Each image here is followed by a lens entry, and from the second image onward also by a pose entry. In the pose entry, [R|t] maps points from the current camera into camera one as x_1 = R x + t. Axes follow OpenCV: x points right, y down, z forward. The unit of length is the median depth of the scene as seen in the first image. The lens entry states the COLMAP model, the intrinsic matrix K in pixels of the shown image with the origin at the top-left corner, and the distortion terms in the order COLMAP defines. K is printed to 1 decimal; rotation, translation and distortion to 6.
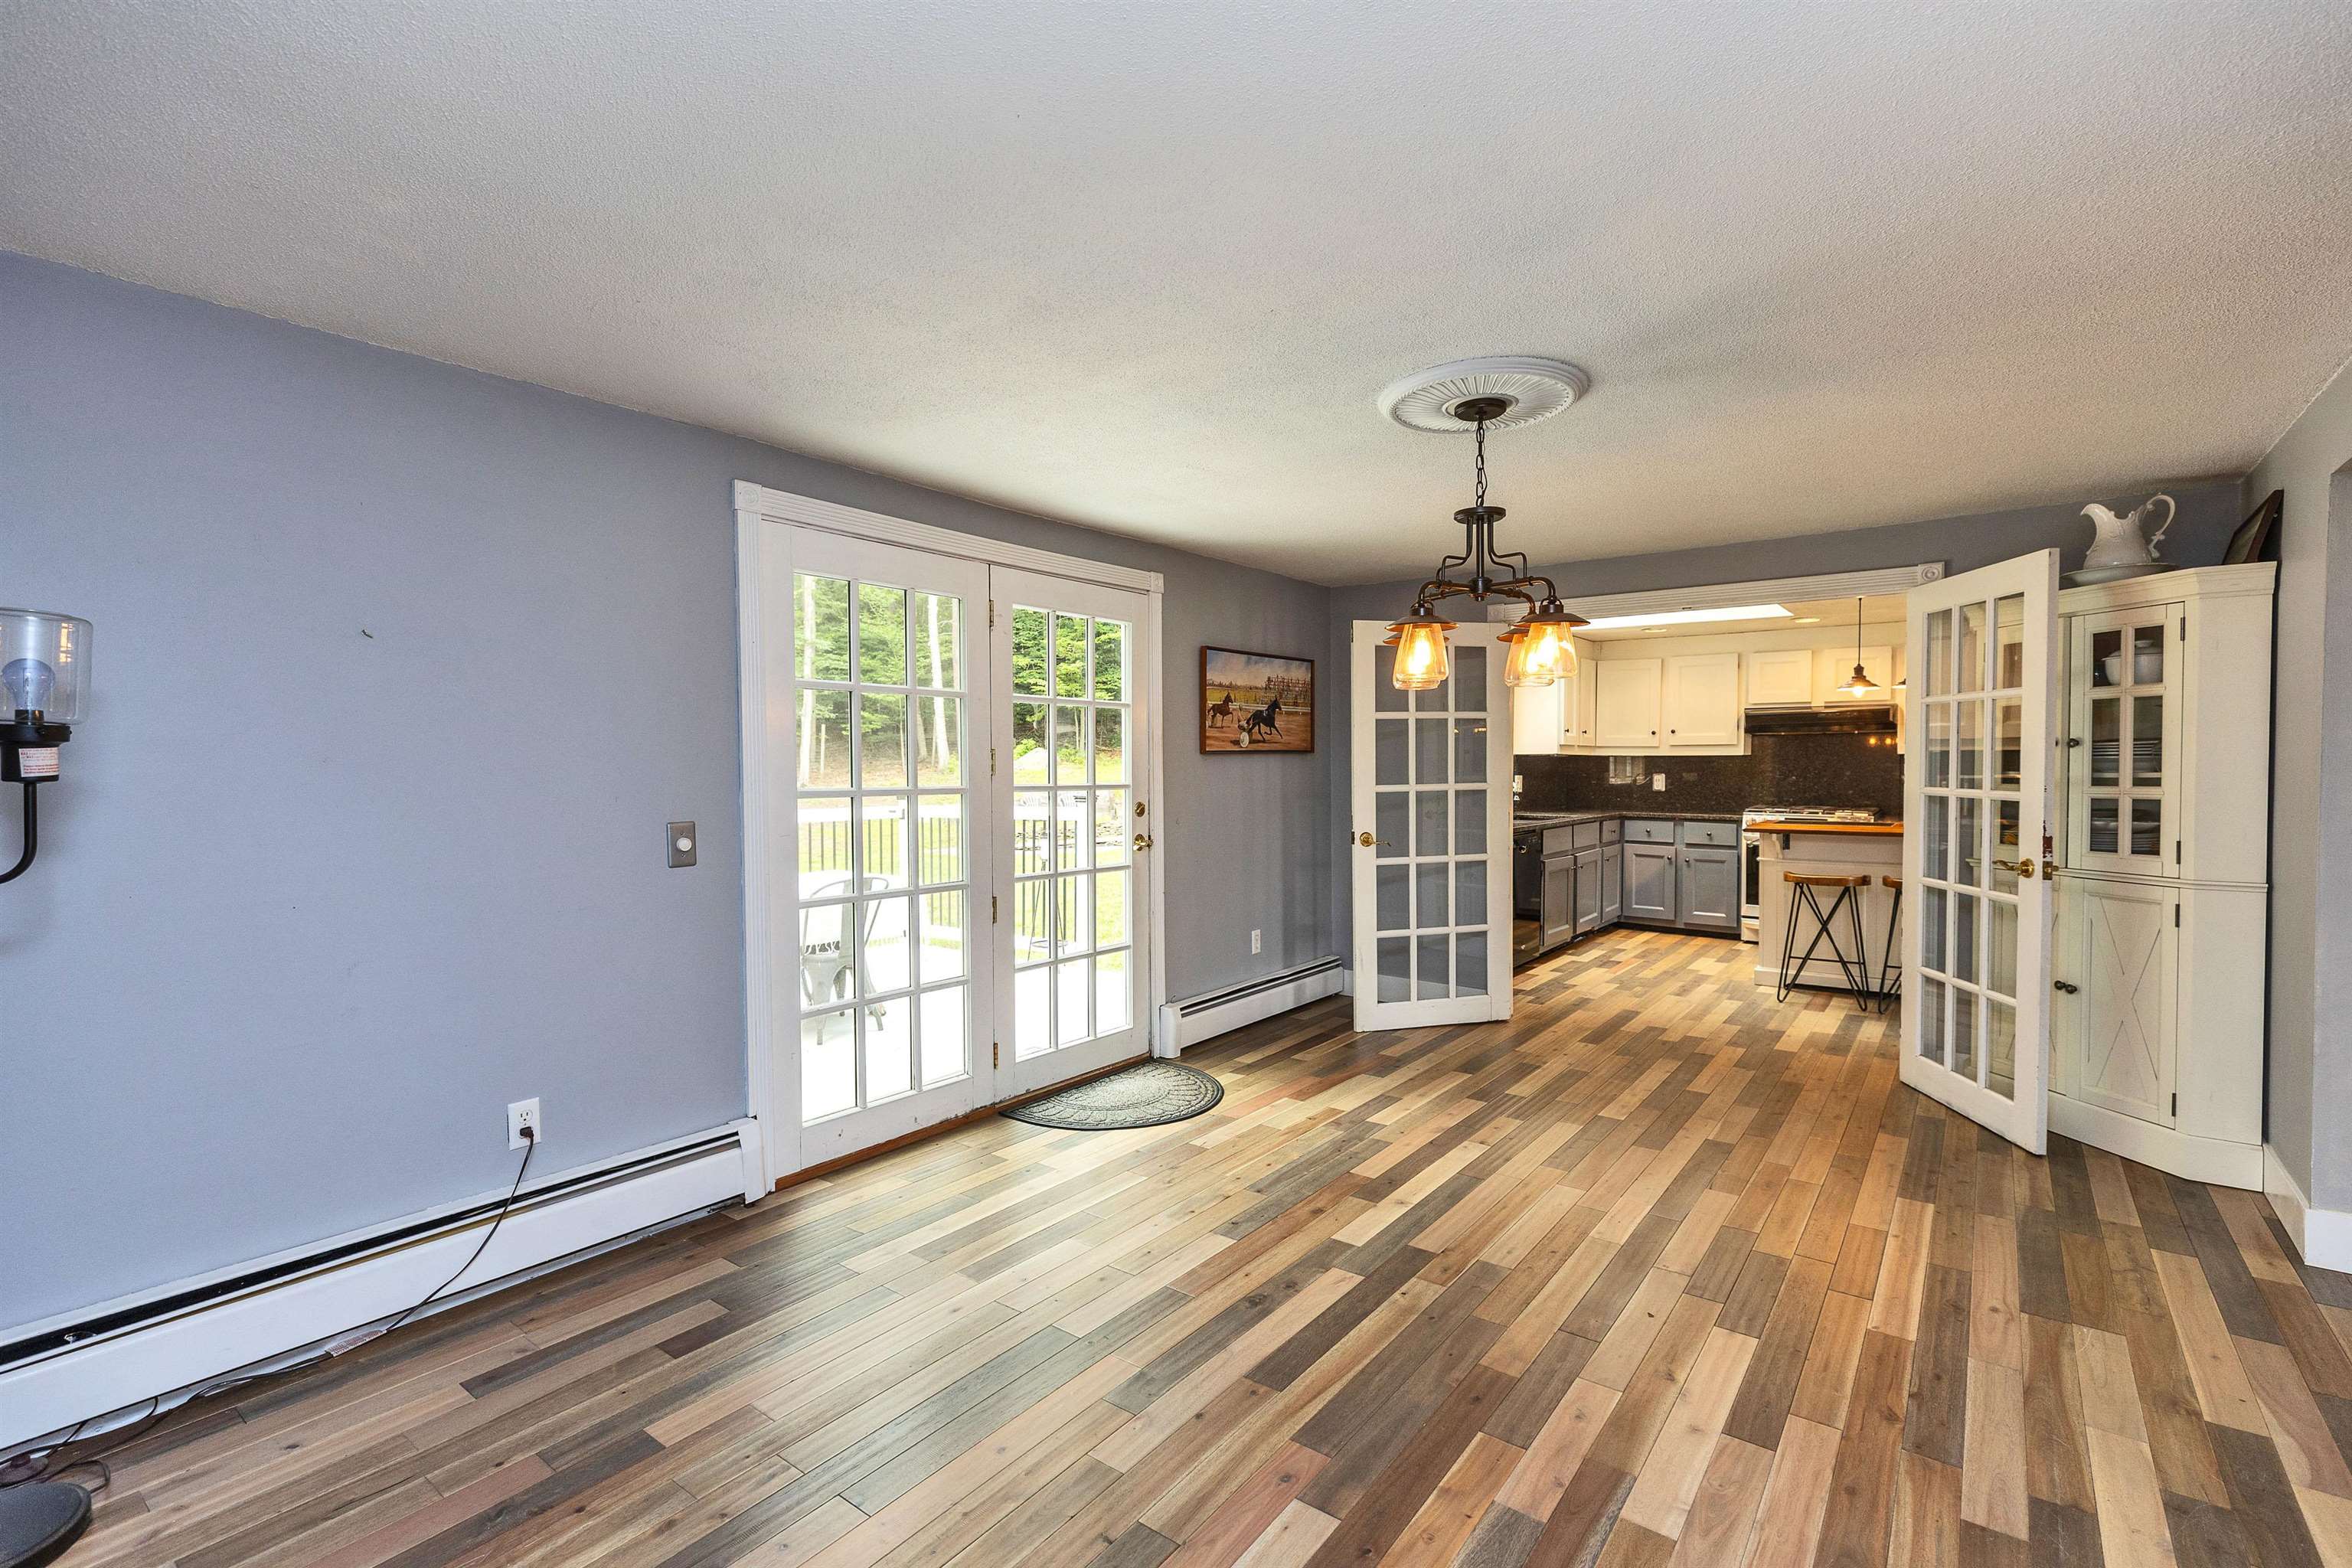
lens RADIAL K [[1046.5, 0, 1182.0], [0, 1046.5, 787.7], [0, 0, 1]] dist [0.004534, -0.000442]
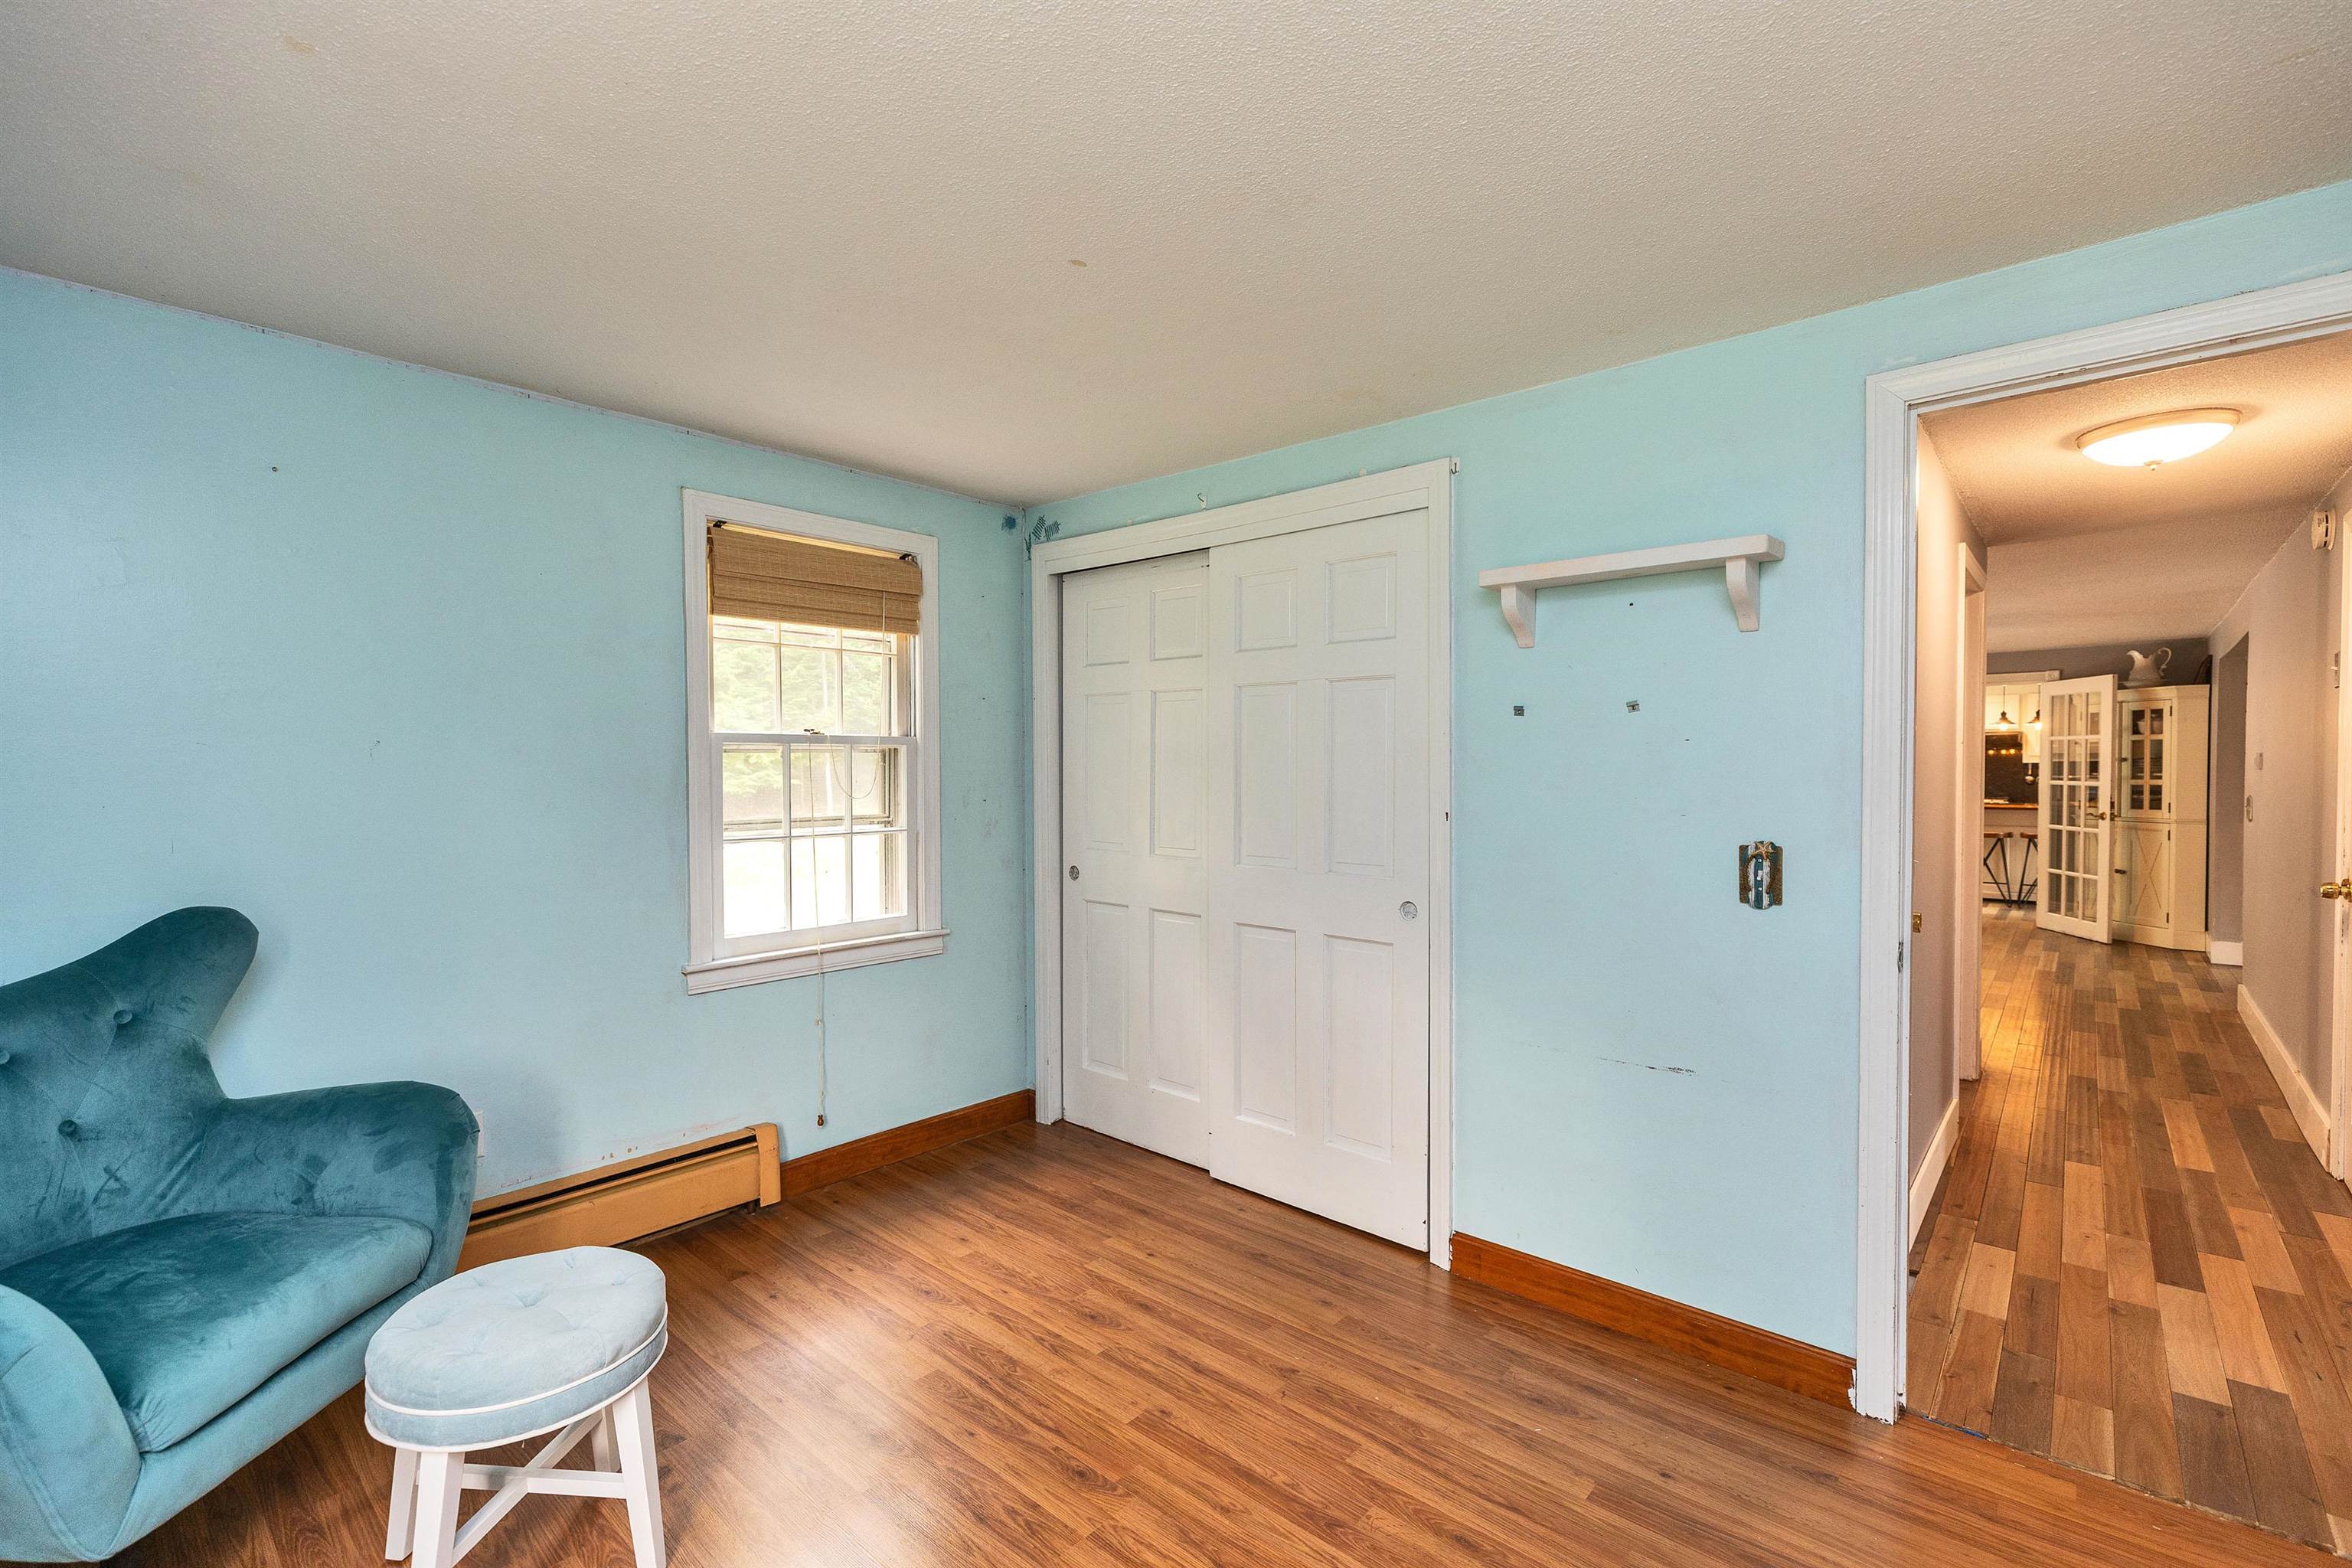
lens RADIAL K [[1046.5, 0, 1168.4], [0, 1046.5, 774.8], [0, 0, 1]] dist [0.004534, -0.000442]
pose [[0.997825, 0.007164, -0.065526, -1.005294], [-0.007949, 0.999900, -0.011728, 0.030518], [0.065435, 0.012223, 0.997782, -1.328892]]
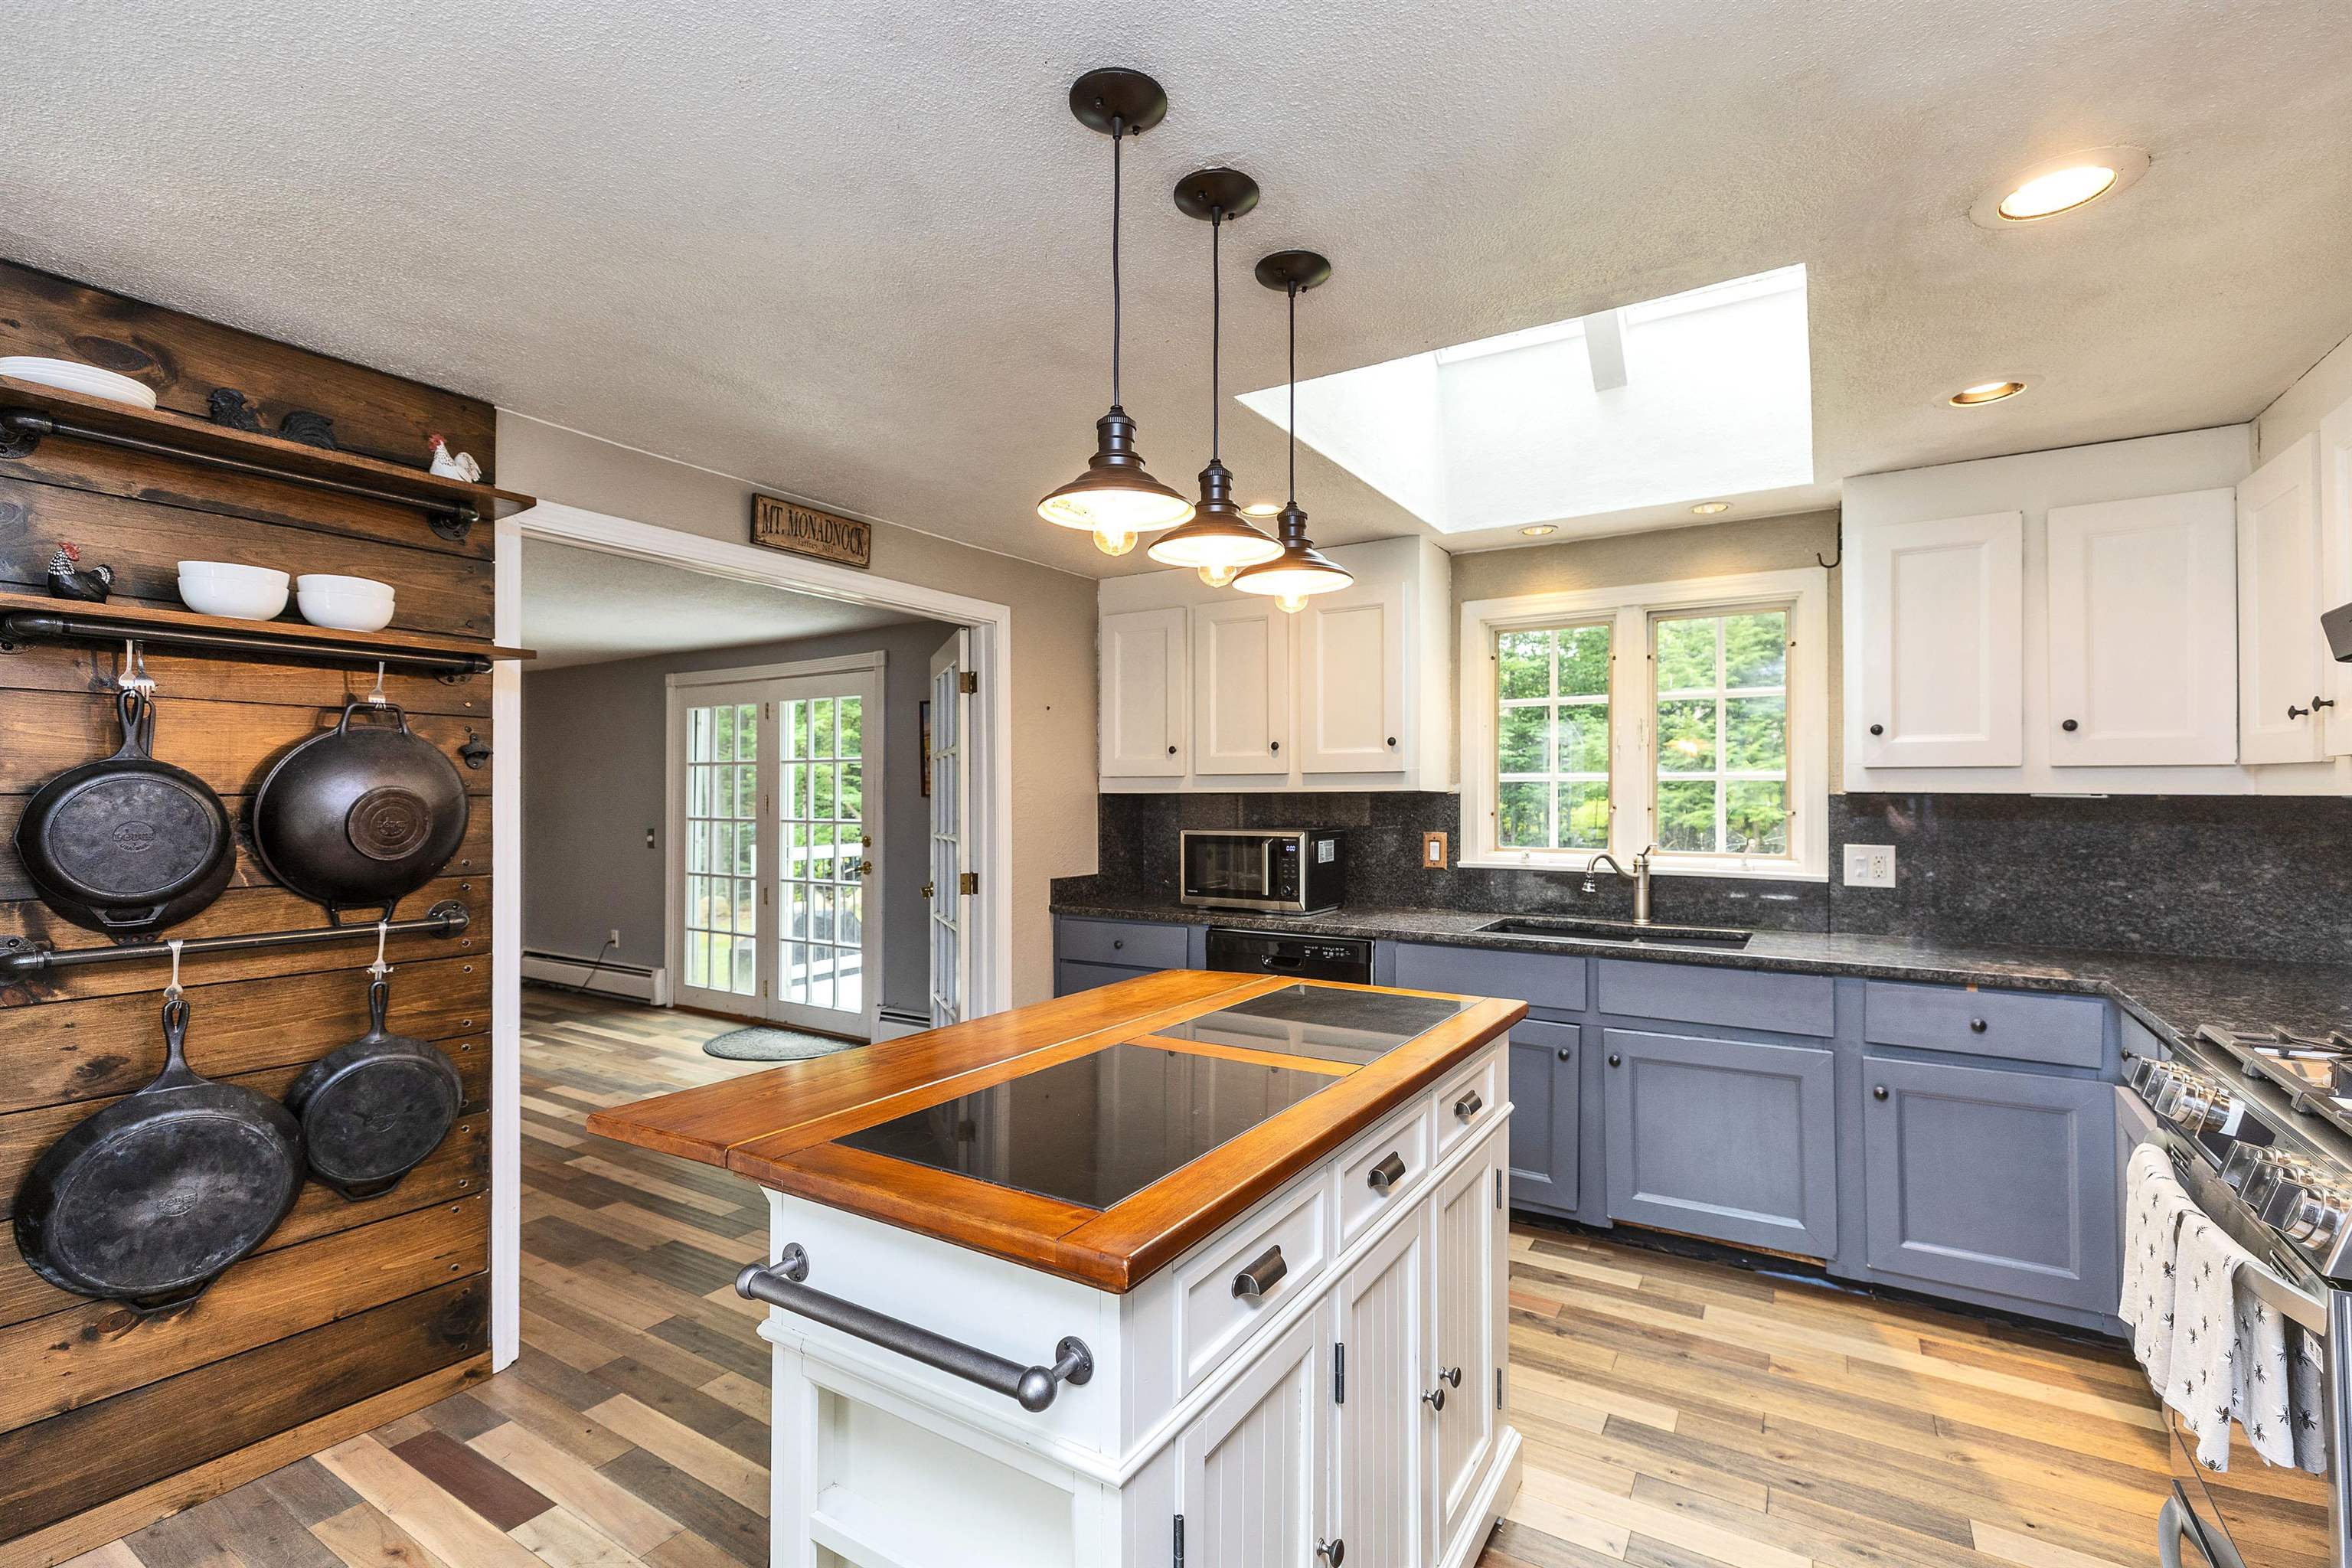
lens RADIAL K [[1046.5, 0, 1166.5], [0, 1046.5, 789.6], [0, 0, 1]] dist [0.004534, -0.000442]
pose [[0.089472, -0.011689, -0.995921, 1.618809], [-0.027484, 0.999521, -0.014201, -0.044260], [0.995610, 0.028642, 0.089108, 1.620156]]
